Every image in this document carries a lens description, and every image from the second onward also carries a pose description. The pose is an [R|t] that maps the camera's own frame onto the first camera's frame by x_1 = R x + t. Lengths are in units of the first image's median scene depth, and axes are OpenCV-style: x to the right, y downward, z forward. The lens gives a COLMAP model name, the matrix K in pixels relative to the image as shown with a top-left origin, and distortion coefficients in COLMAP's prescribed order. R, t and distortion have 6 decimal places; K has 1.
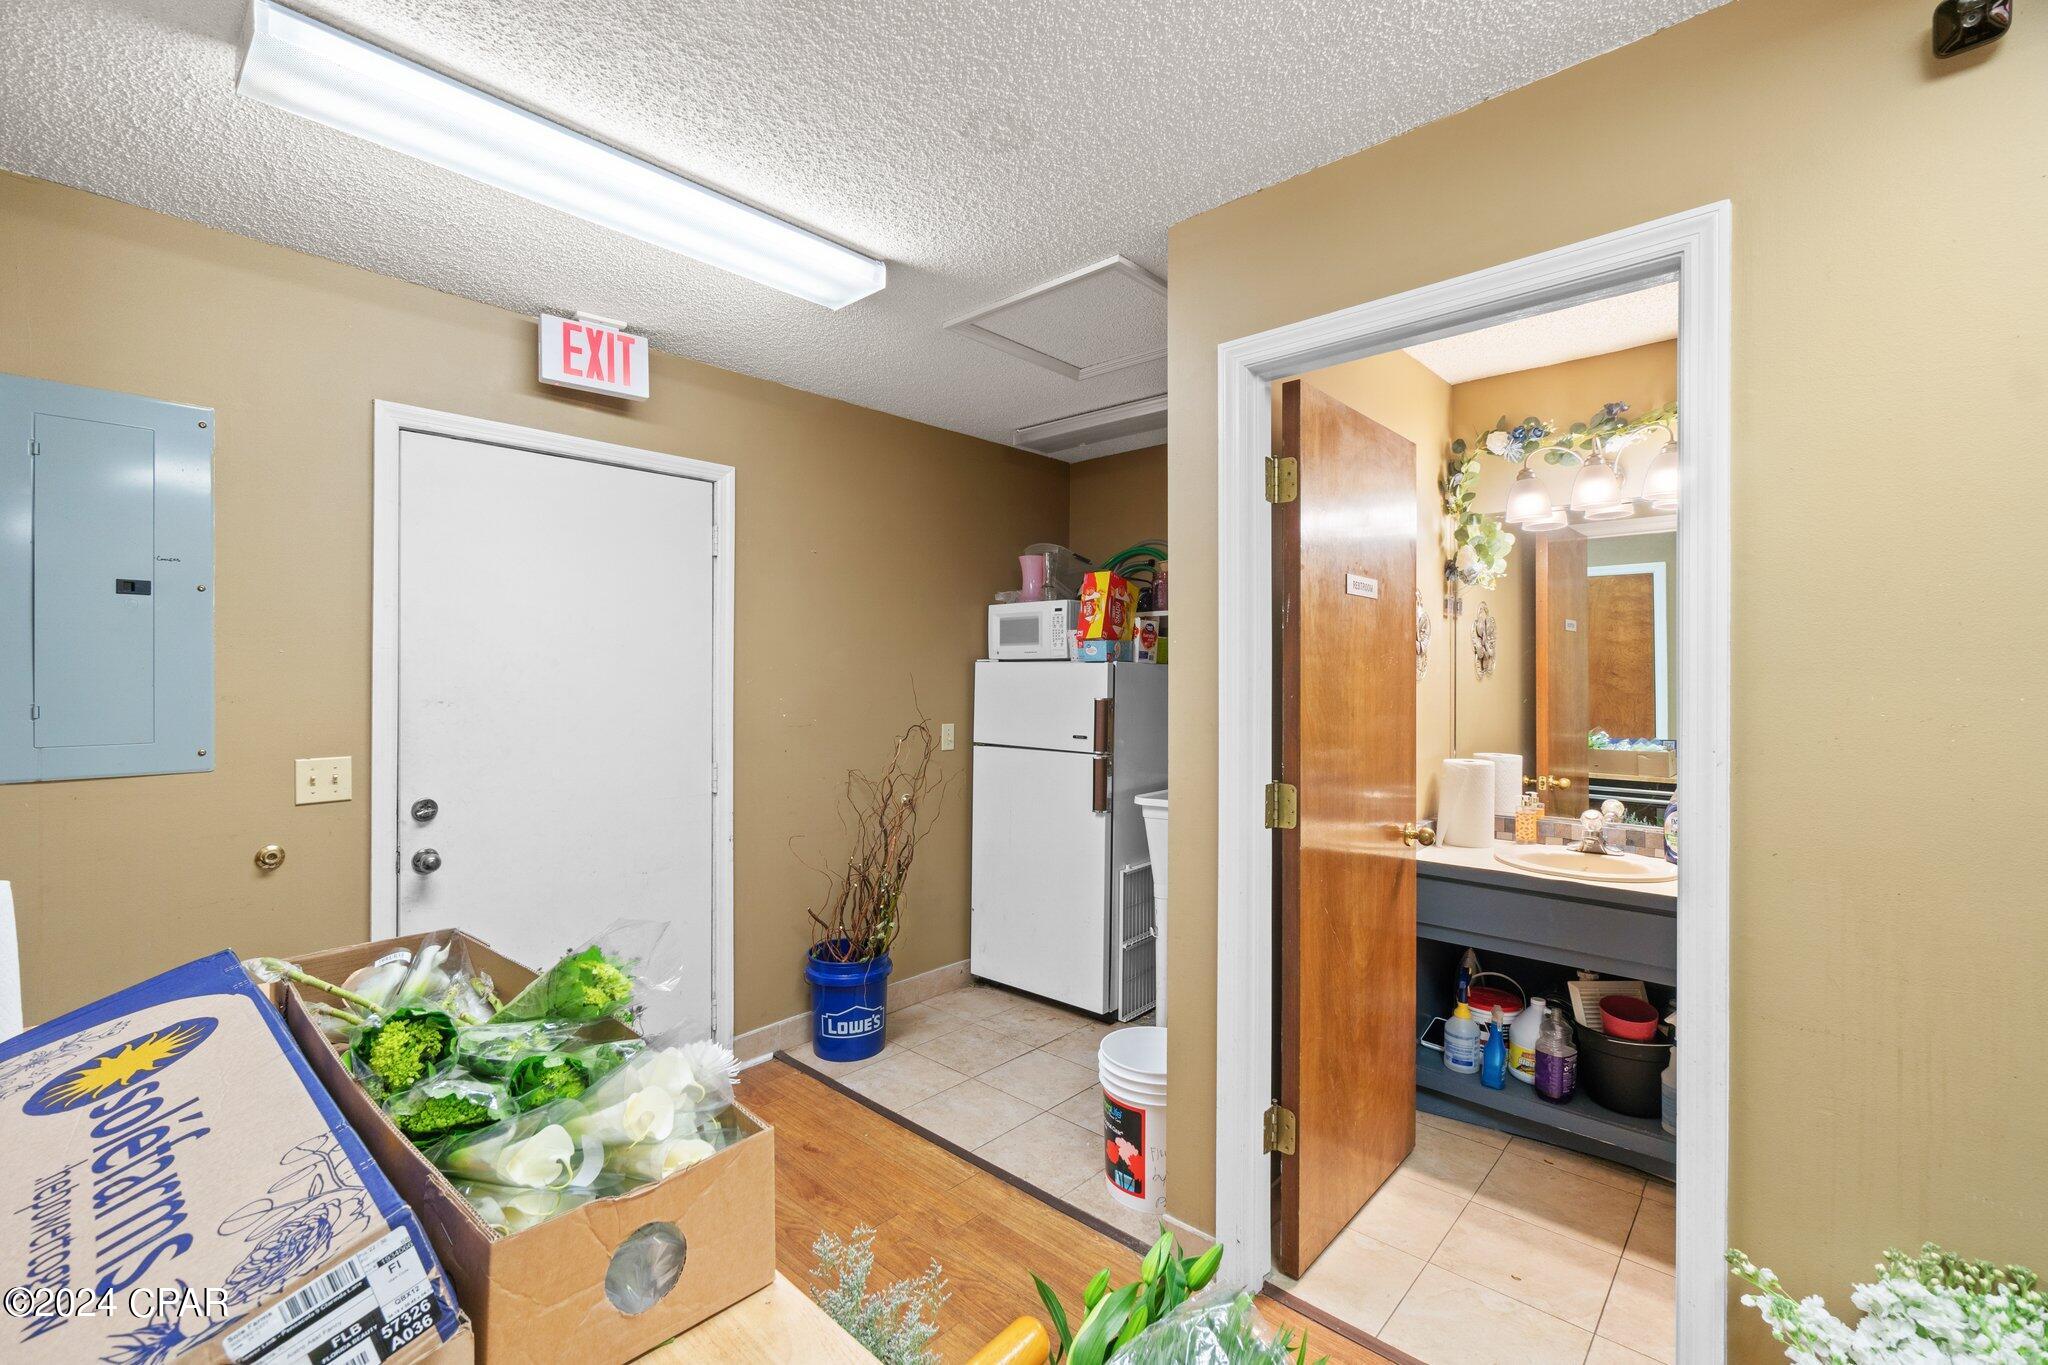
lens RADIAL K [[890.5, 0, 1023.0], [0, 890.5, 678.8], [0, 0, 1]] dist [-0.001749, -0.000121]
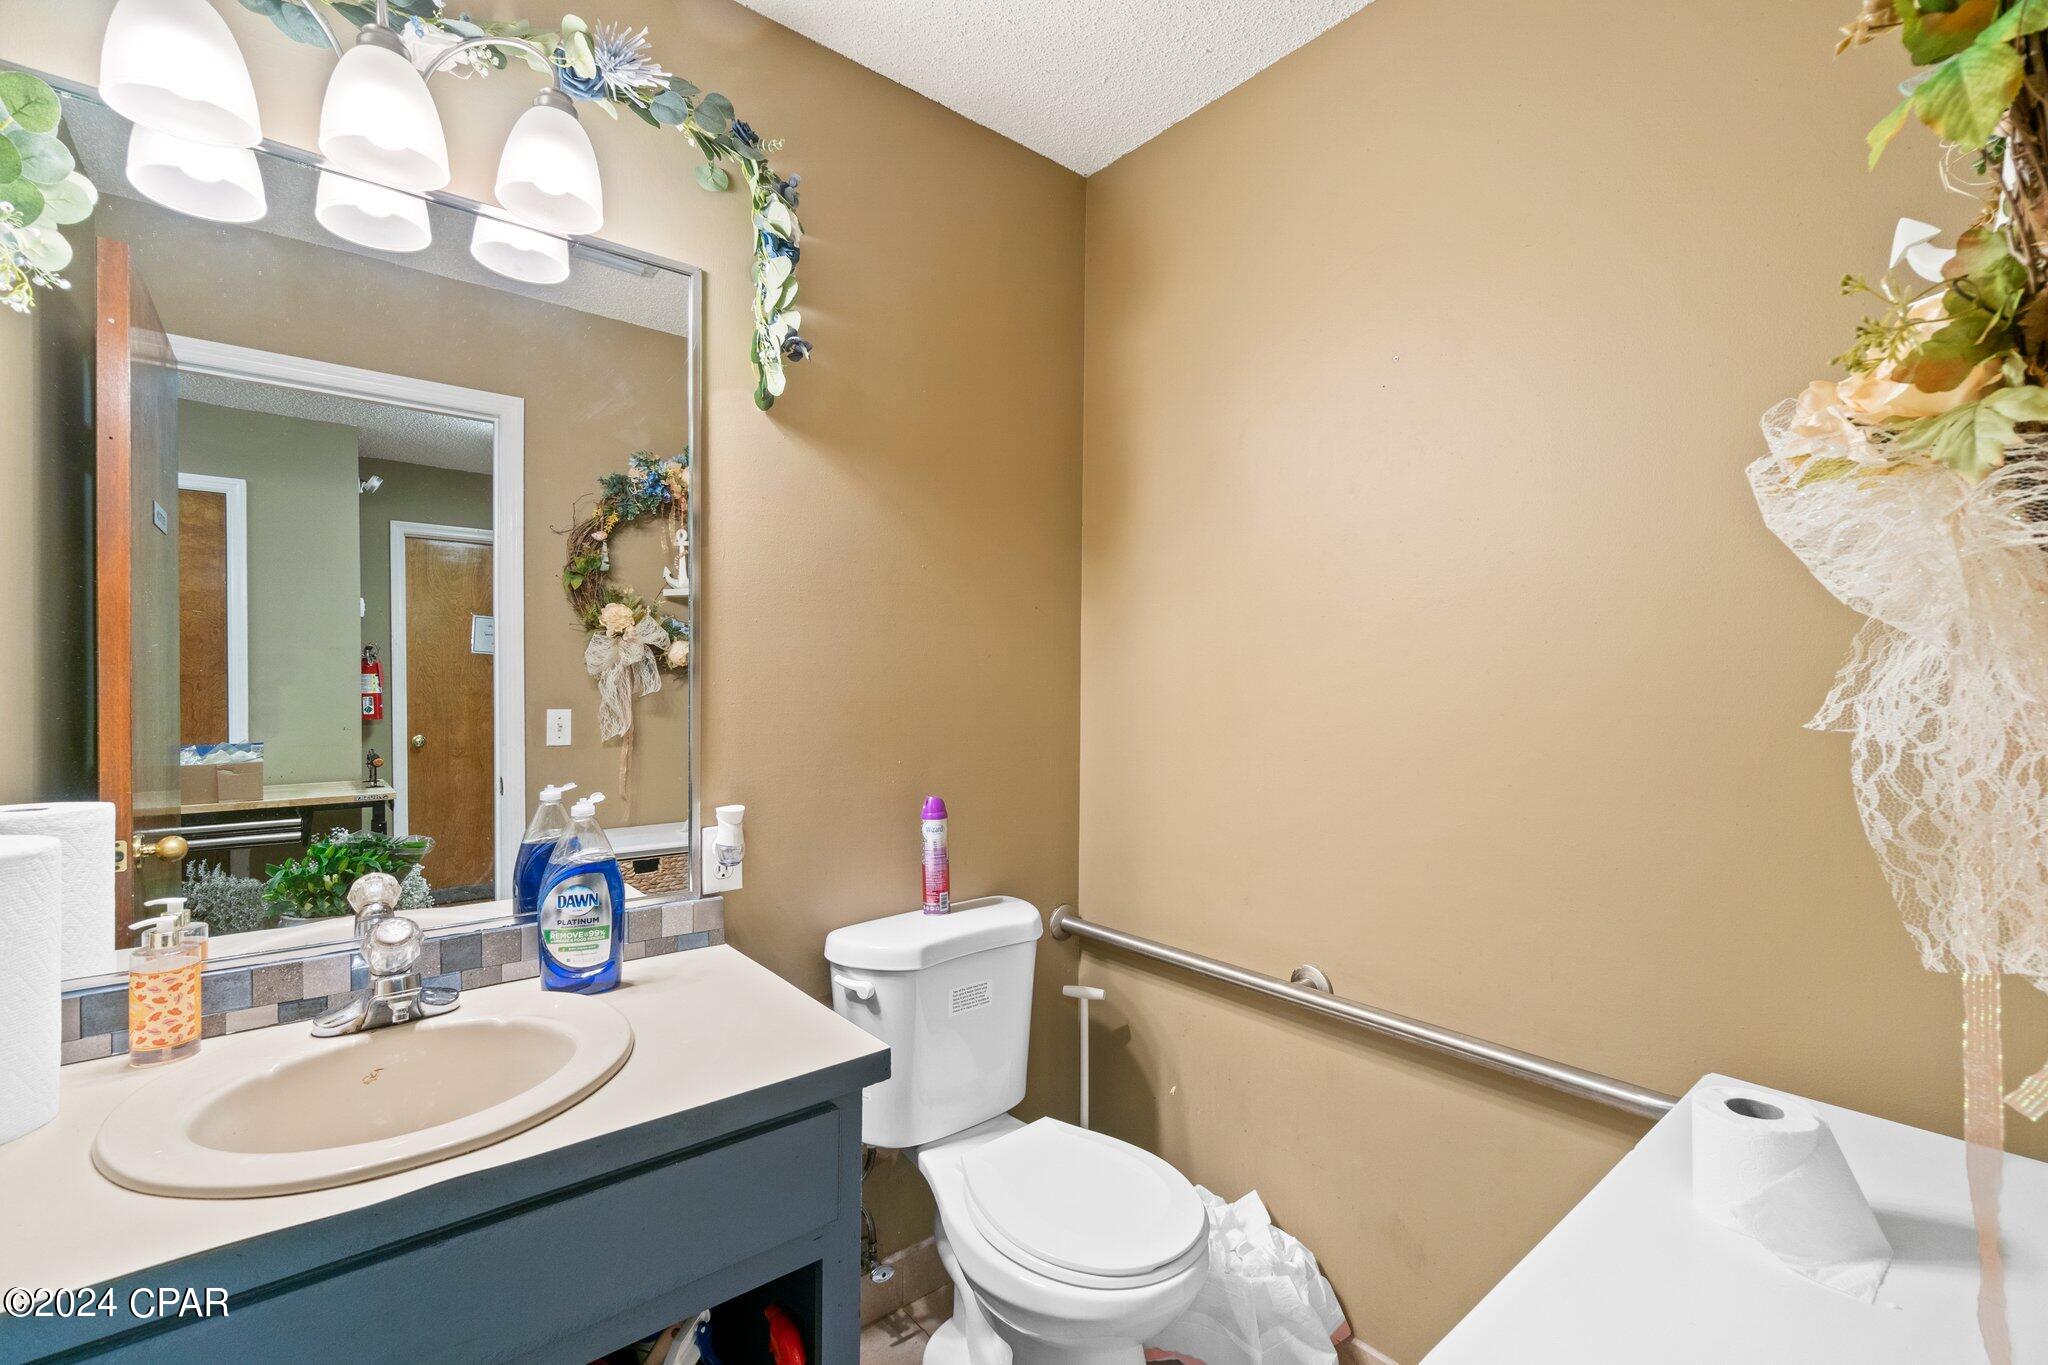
lens RADIAL K [[890.5, 0, 1024.1], [0, 890.5, 682.3], [0, 0, 1]] dist [-0.001749, -0.000121]
pose [[0.143129, -0.001903, 0.989702, 0.149058], [0.000554, 0.999998, 0.001843, 0.022360], [-0.989704, 0.000284, 0.143130, 0.341435]]
